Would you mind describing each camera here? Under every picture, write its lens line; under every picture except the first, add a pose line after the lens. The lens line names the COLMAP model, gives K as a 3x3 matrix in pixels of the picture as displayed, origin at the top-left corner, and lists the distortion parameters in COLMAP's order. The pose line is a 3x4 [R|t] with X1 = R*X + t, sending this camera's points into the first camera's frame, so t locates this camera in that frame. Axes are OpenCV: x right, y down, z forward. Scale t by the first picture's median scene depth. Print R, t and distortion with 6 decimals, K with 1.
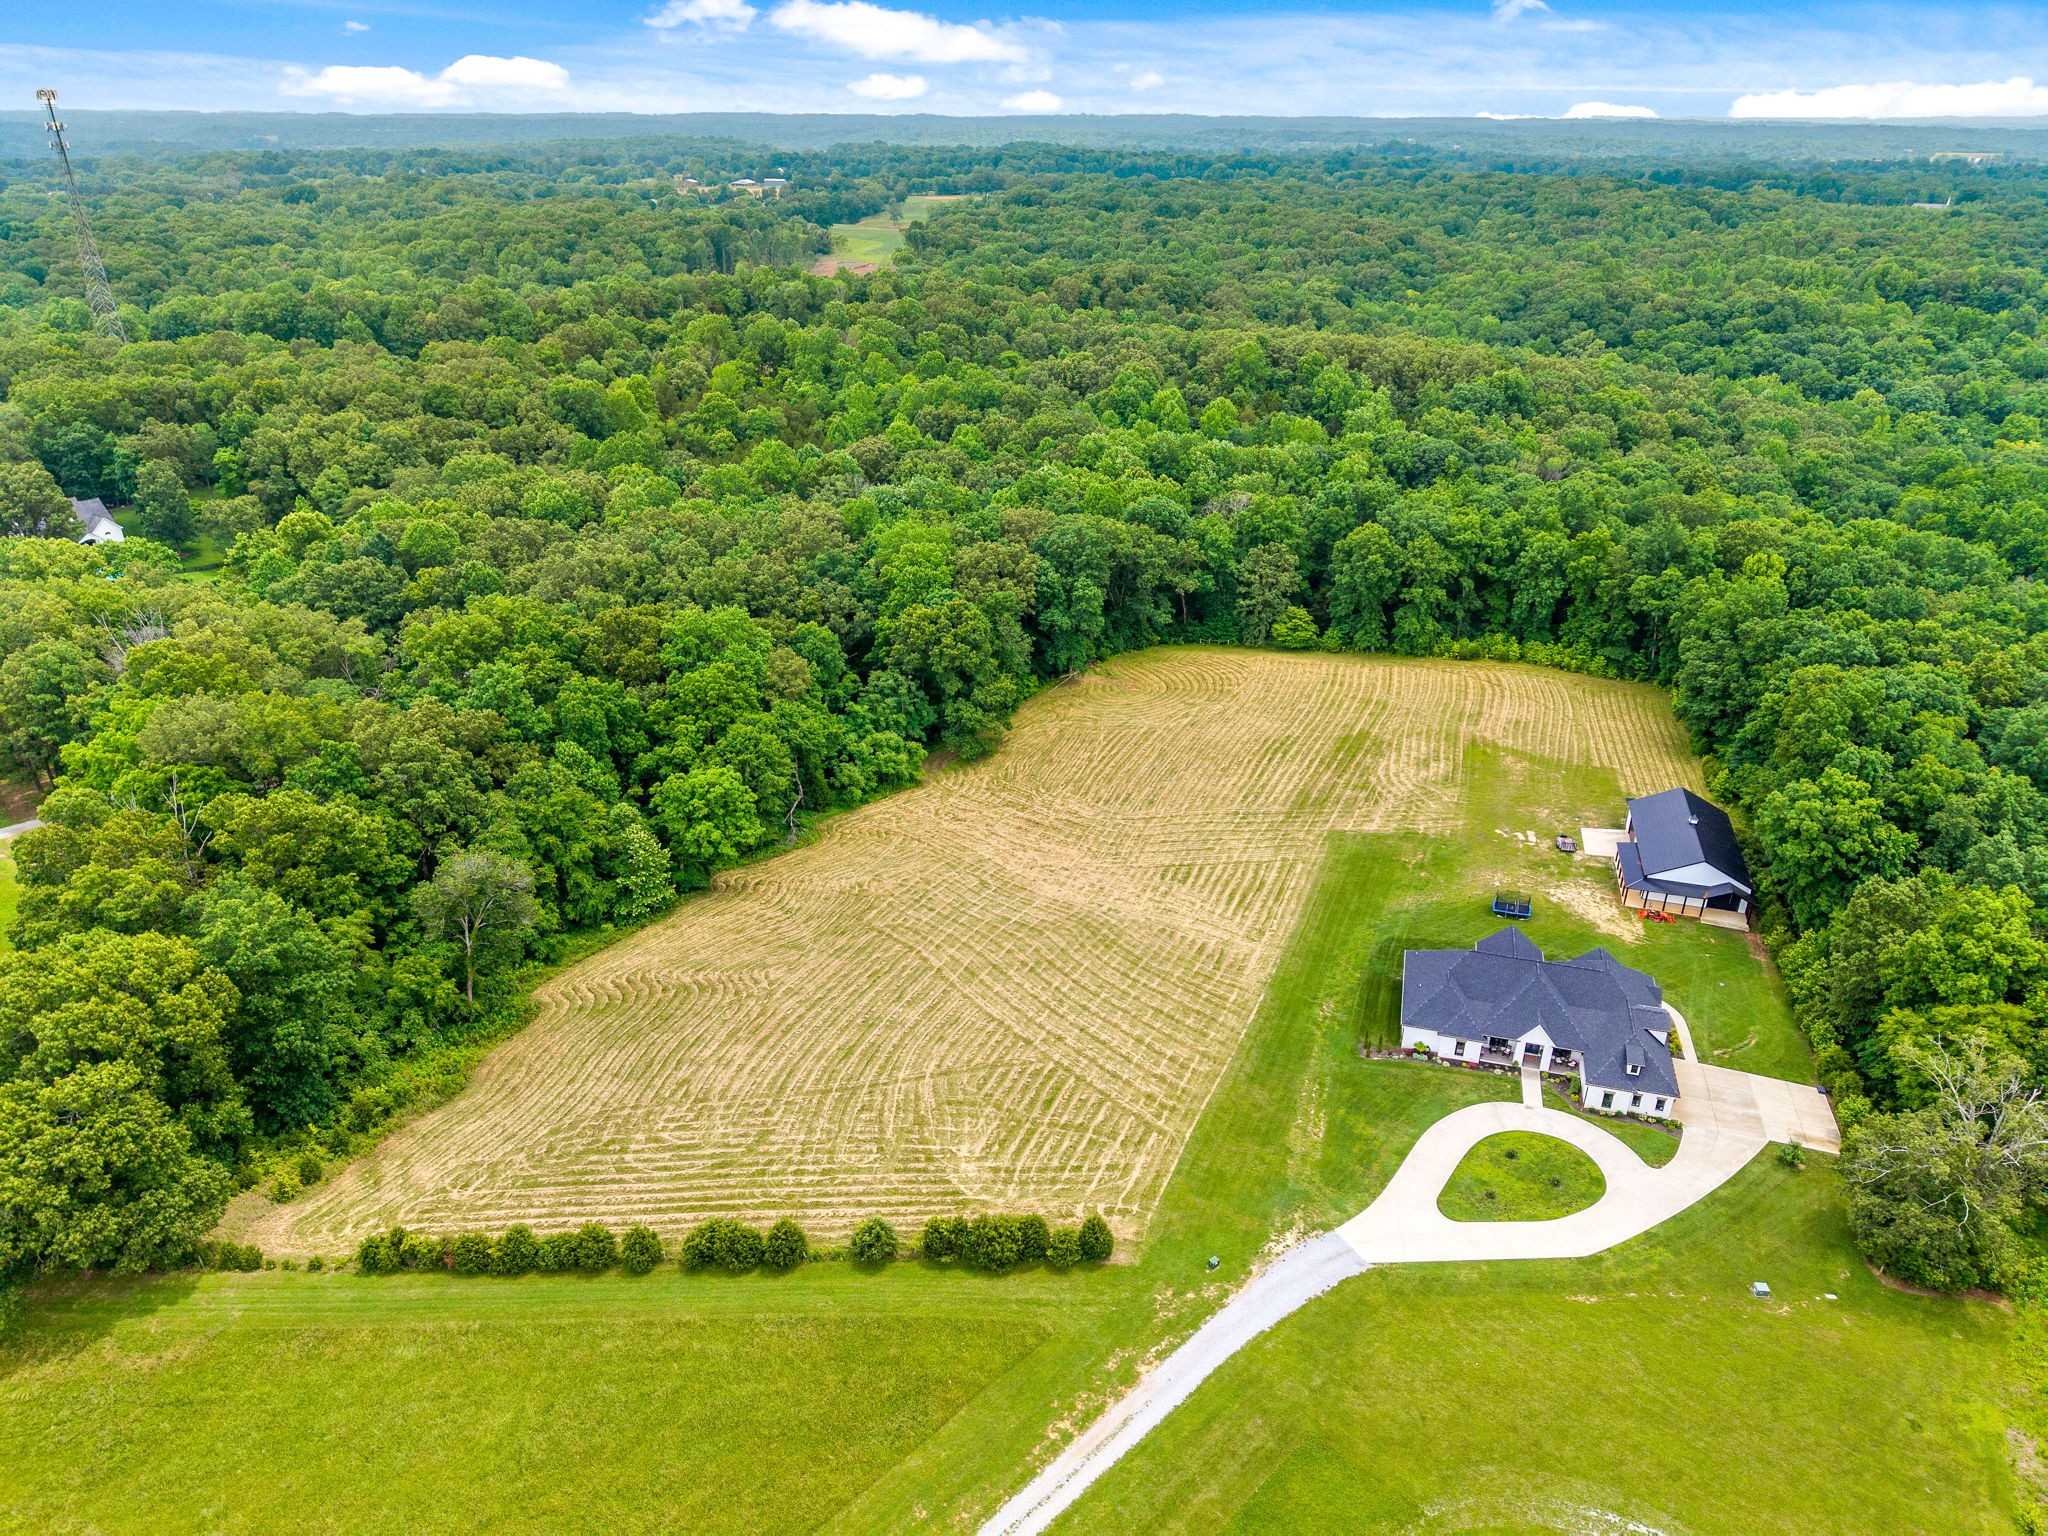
lens RADIAL K [[1308.8, 0, 1024.0], [0, 1308.8, 768.0], [0, 0, 1]] dist [0.032212, -0.030555]
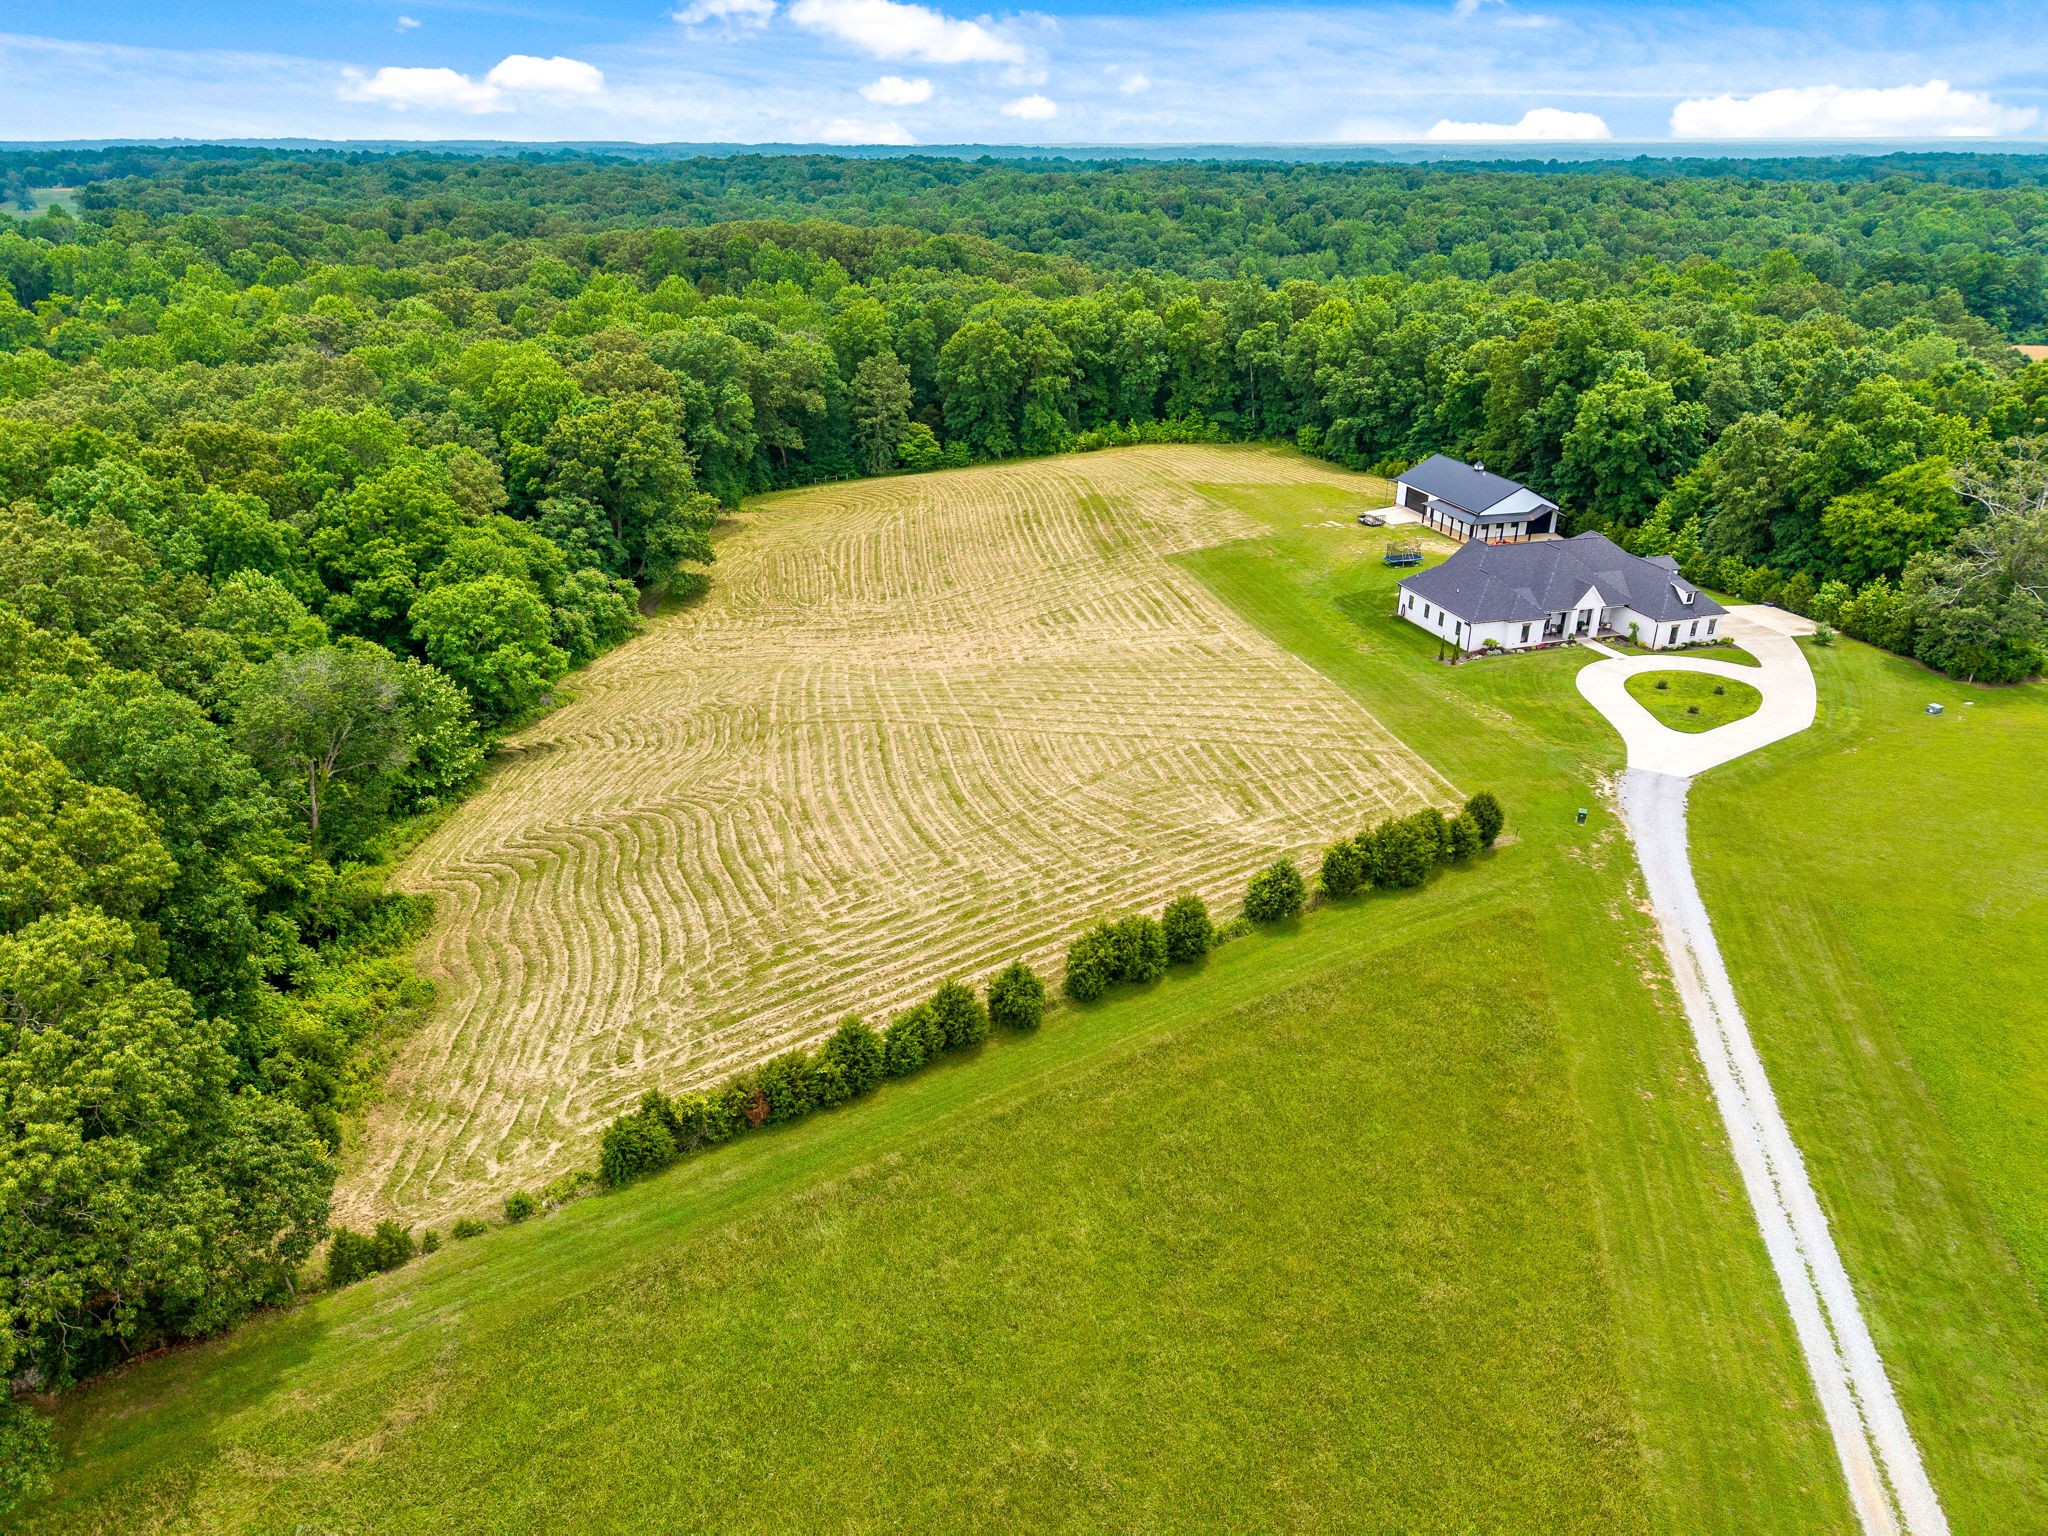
lens RADIAL K [[1312.3, 0, 1024.0], [0, 1312.3, 768.0], [0, 0, 1]] dist [0.086605, -0.091945]
pose [[0.855221, -0.228759, 0.465044, -0.528323], [0.230643, 0.971552, 0.053759, 0.198761], [-0.464113, 0.061283, 0.883654, 0.366114]]
